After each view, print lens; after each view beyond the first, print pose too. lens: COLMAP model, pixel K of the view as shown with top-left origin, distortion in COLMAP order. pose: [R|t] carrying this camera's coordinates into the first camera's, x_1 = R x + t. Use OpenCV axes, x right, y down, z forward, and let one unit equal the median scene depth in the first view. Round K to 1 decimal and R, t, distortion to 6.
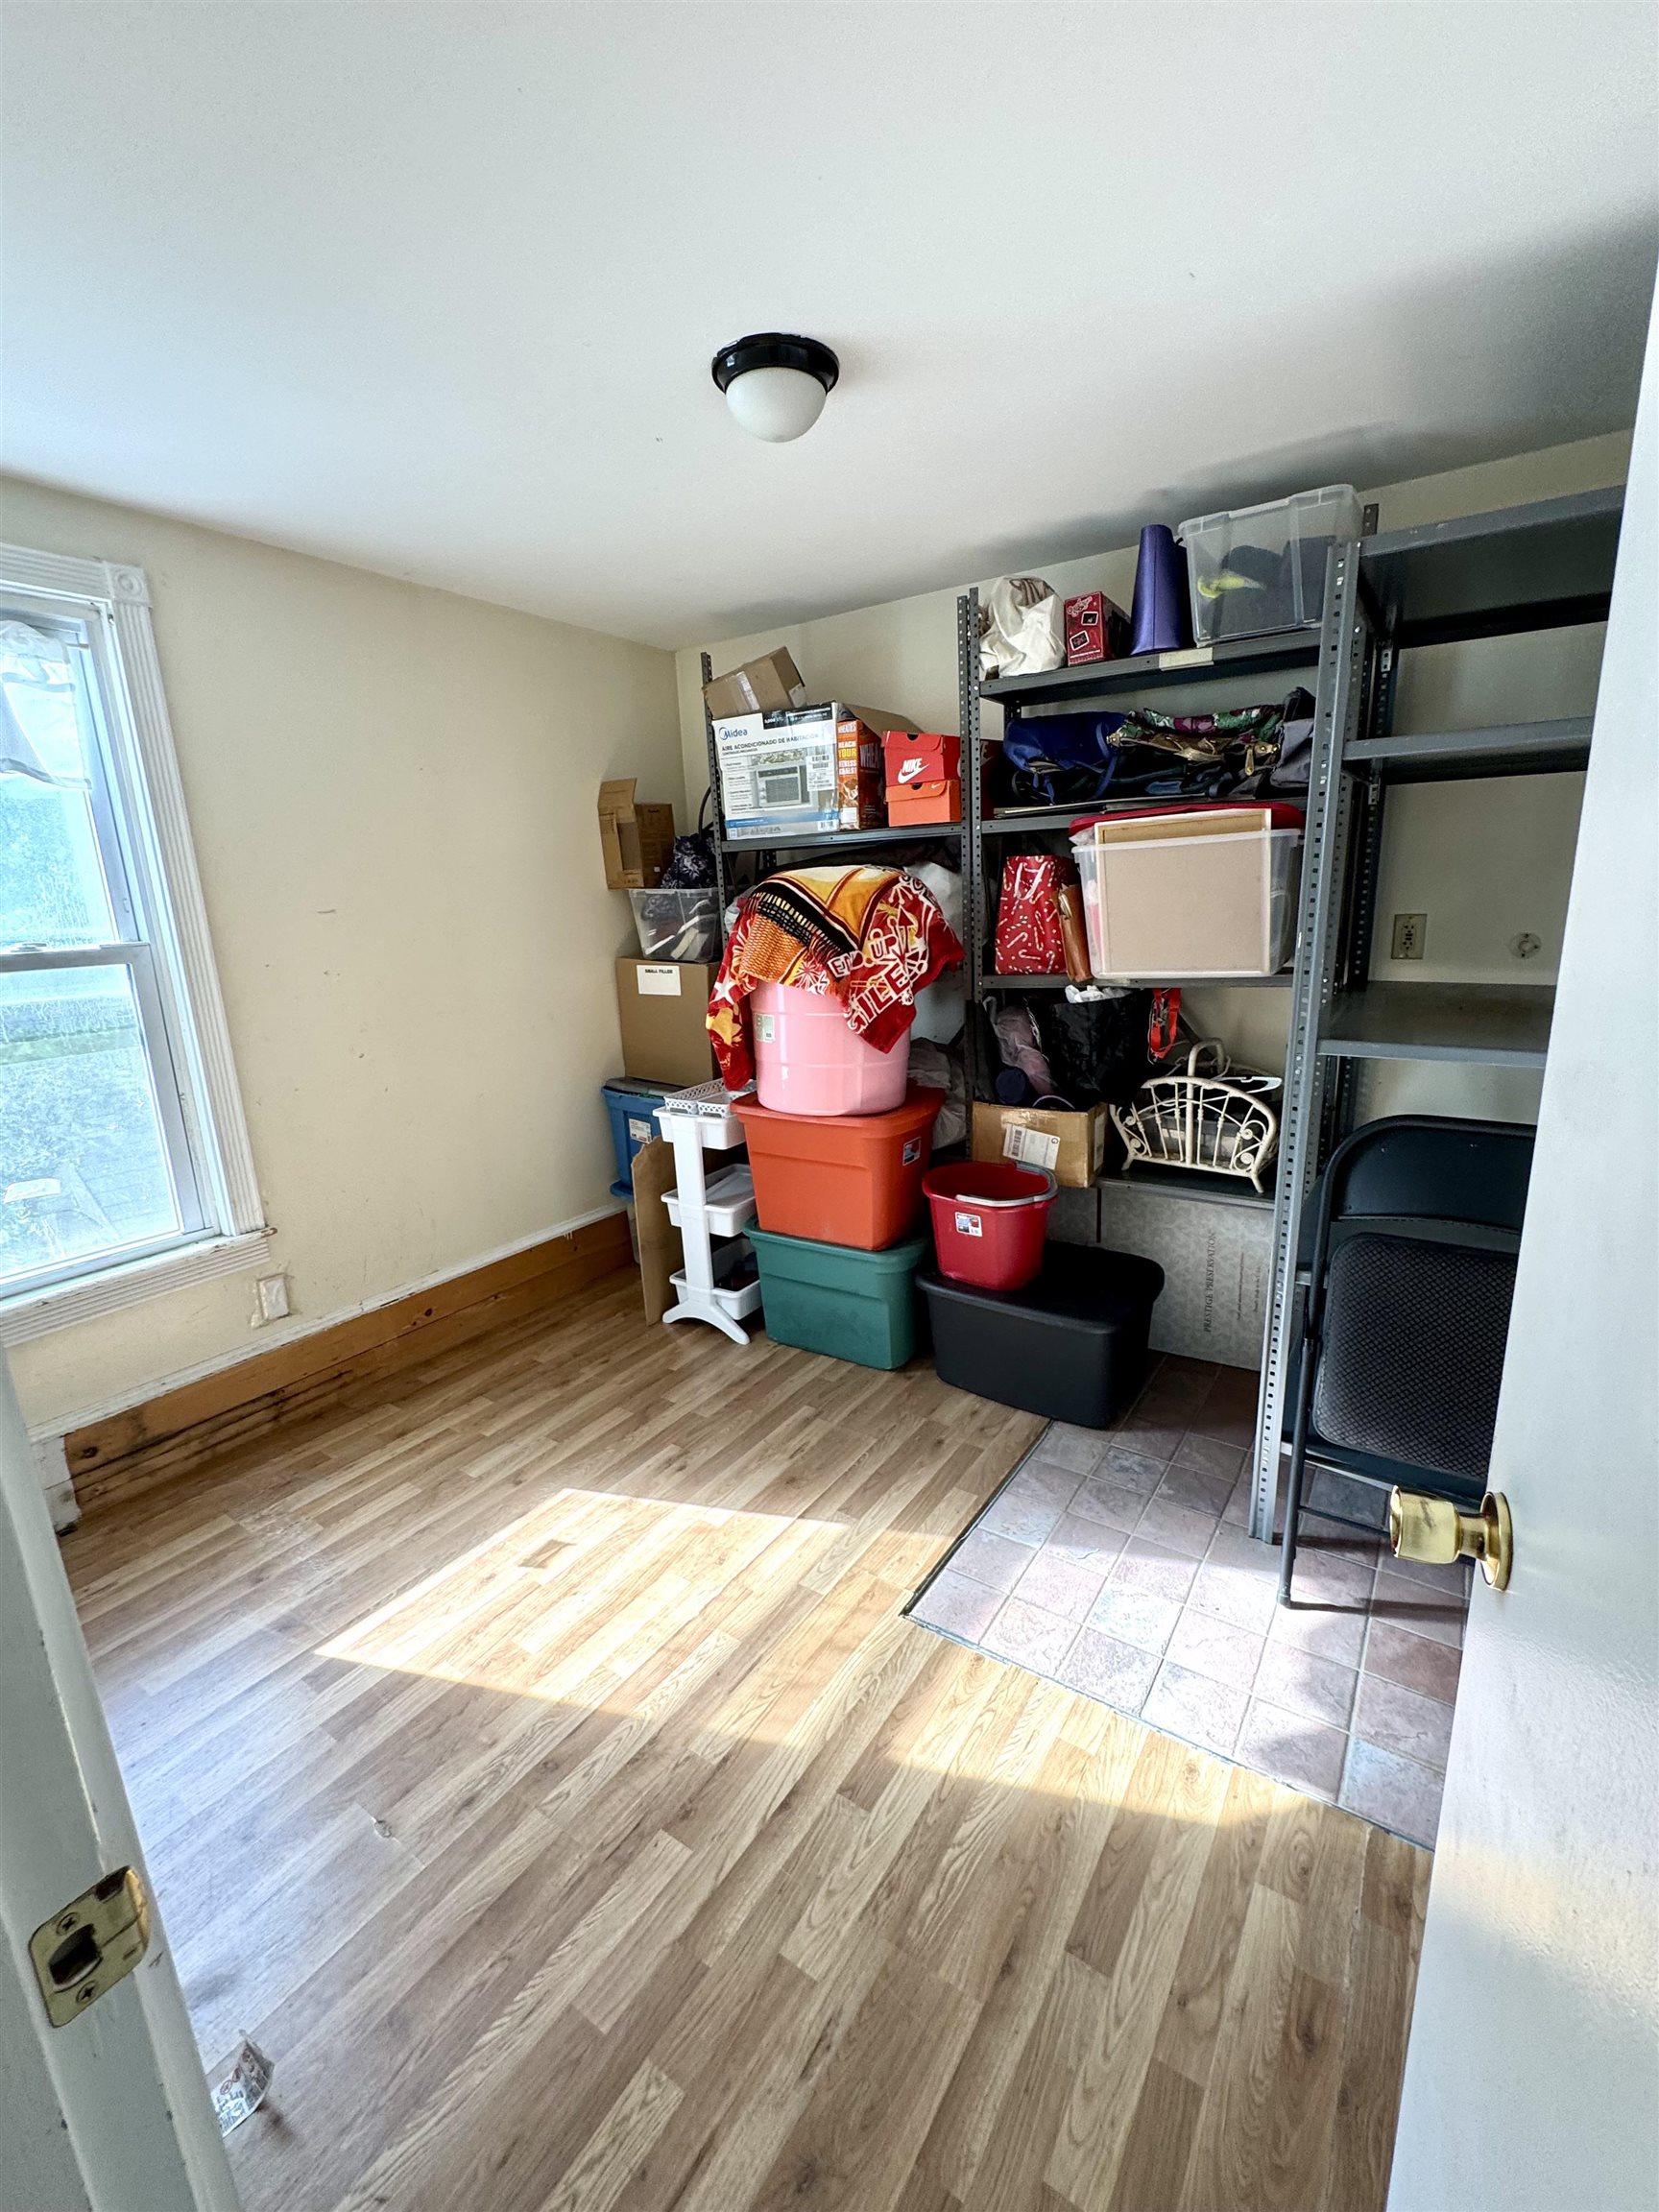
lens RADIAL K [[926.2, 0, 829.5], [0, 926.2, 1106.0], [0, 0, 1]] dist [-0.014264, 0.000092]
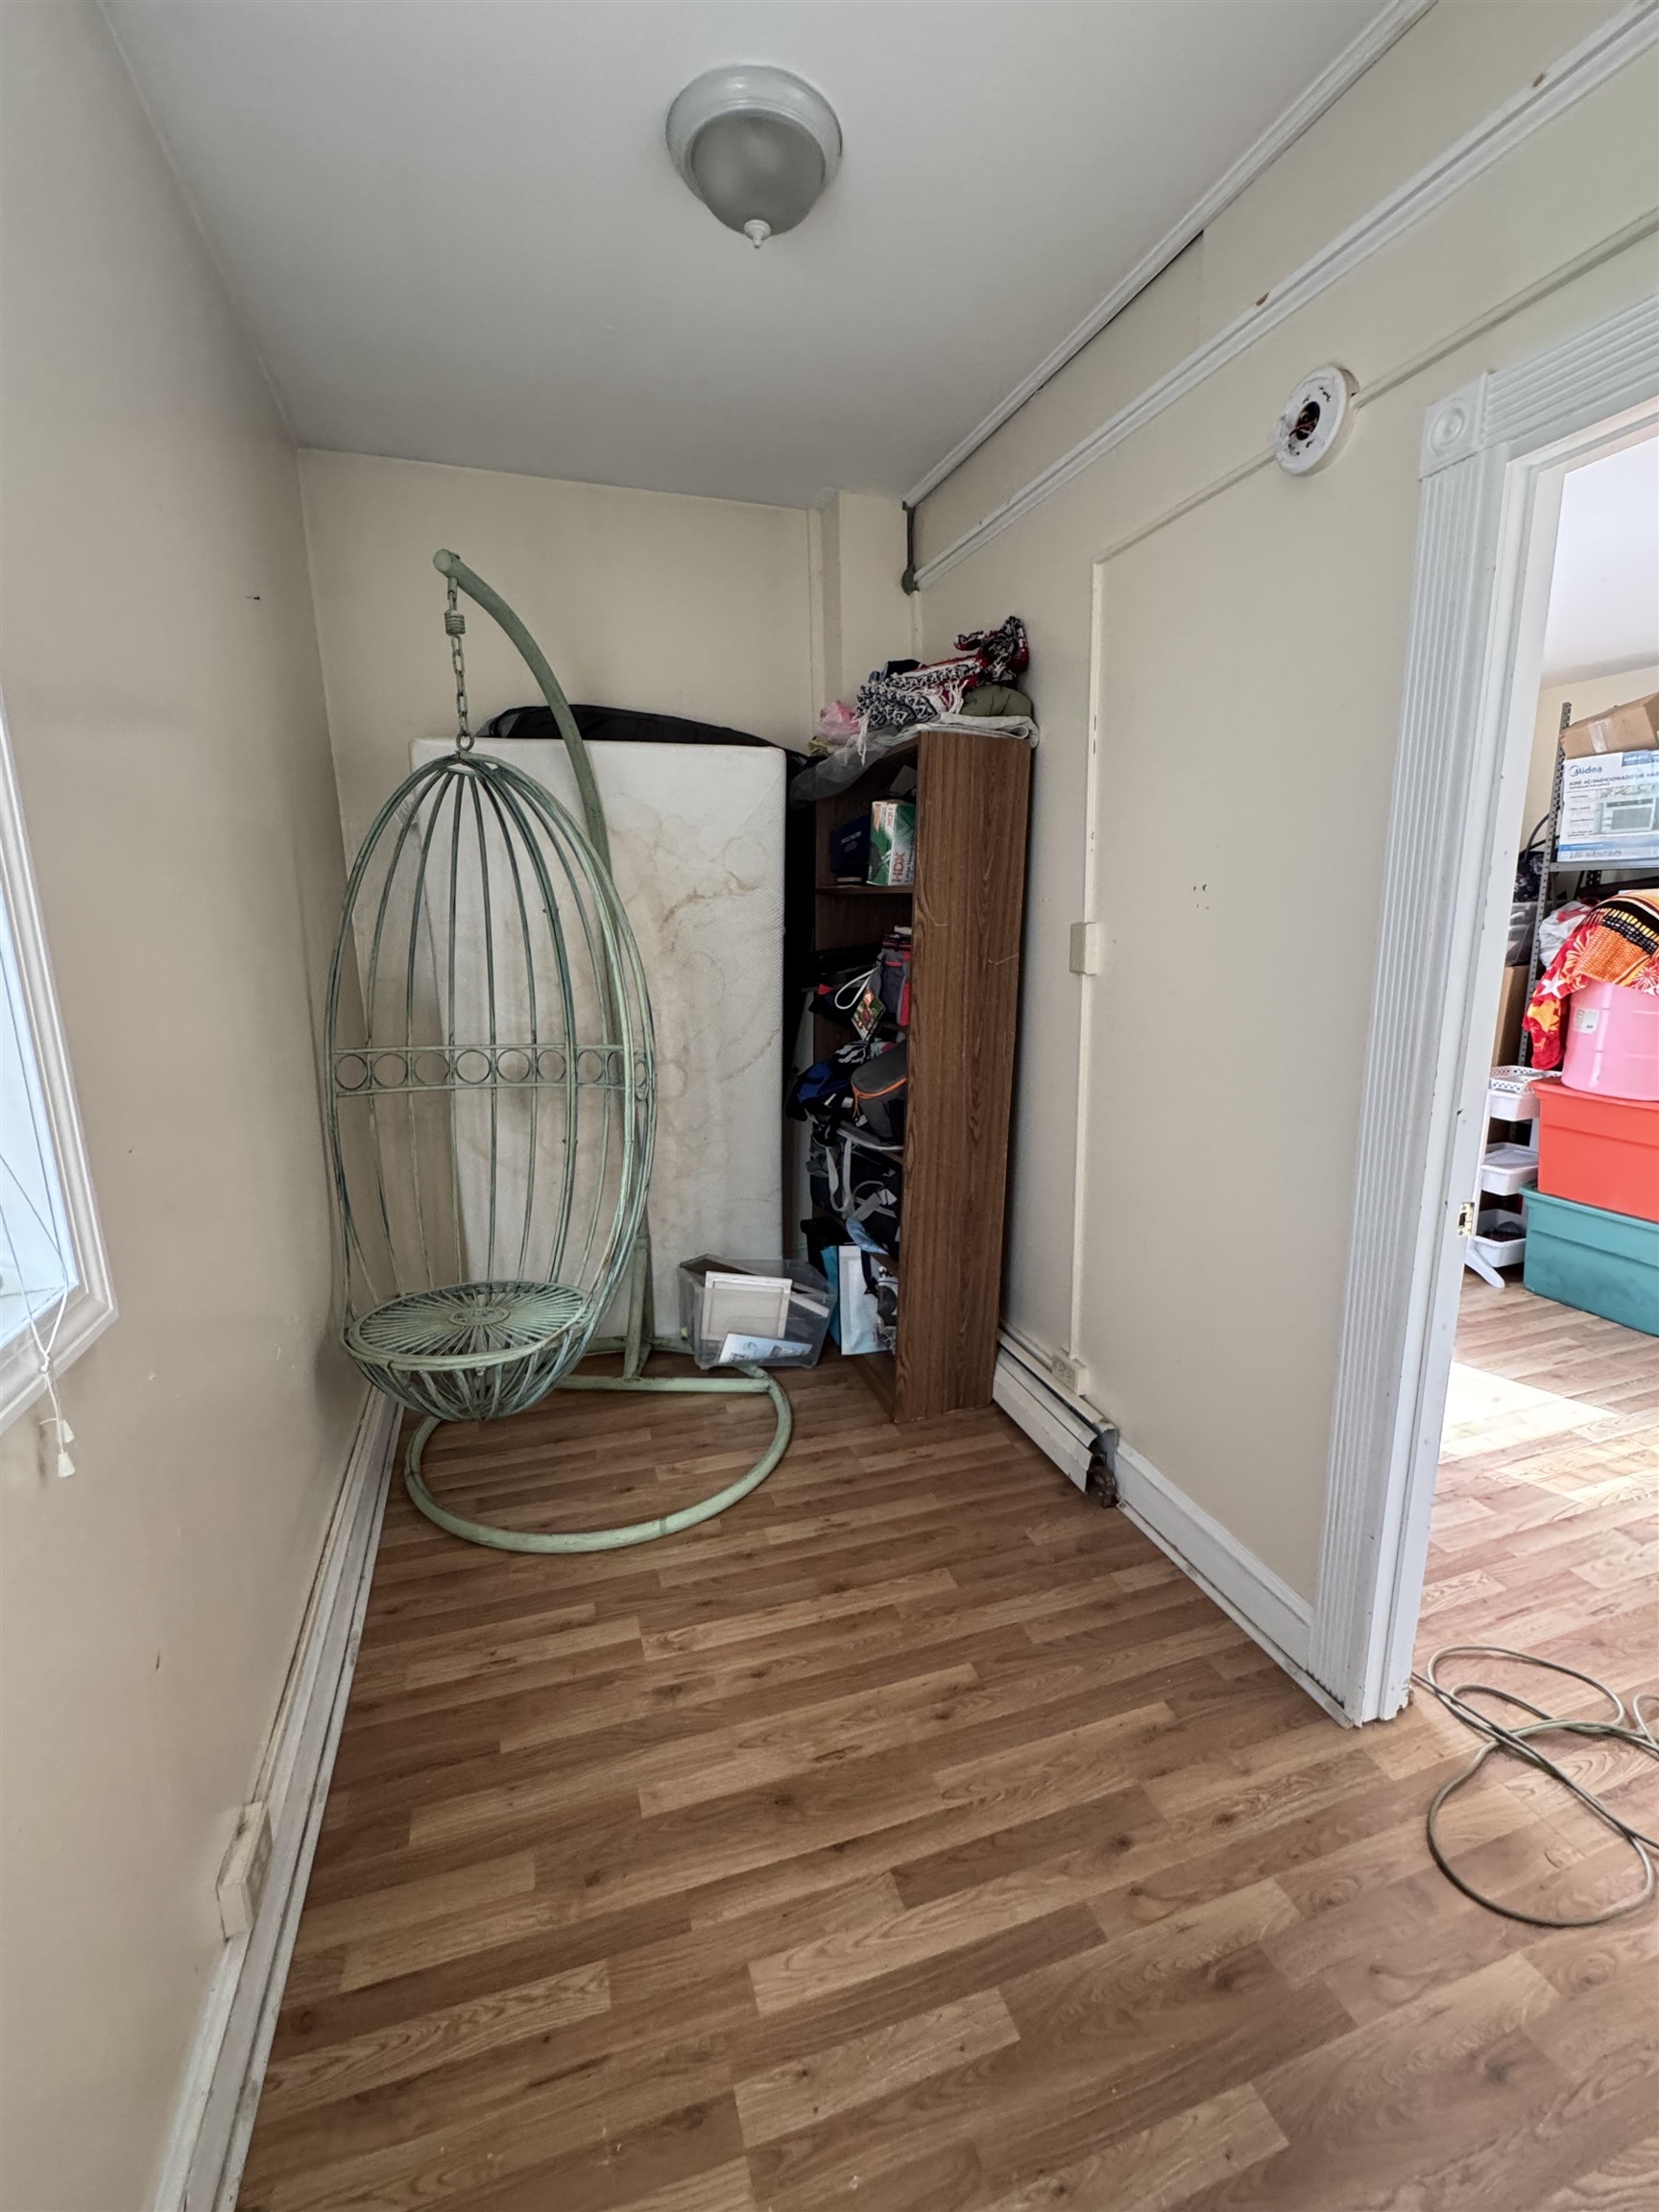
lens RADIAL K [[926.2, 0, 829.5], [0, 926.2, 1106.0], [0, 0, 1]] dist [-0.014264, 0.000092]
pose [[0.790436, 0.155238, -0.592547, -0.116558], [-0.158155, 0.986275, 0.047416, 0.115916], [0.591775, 0.056235, 0.804139, -0.497267]]
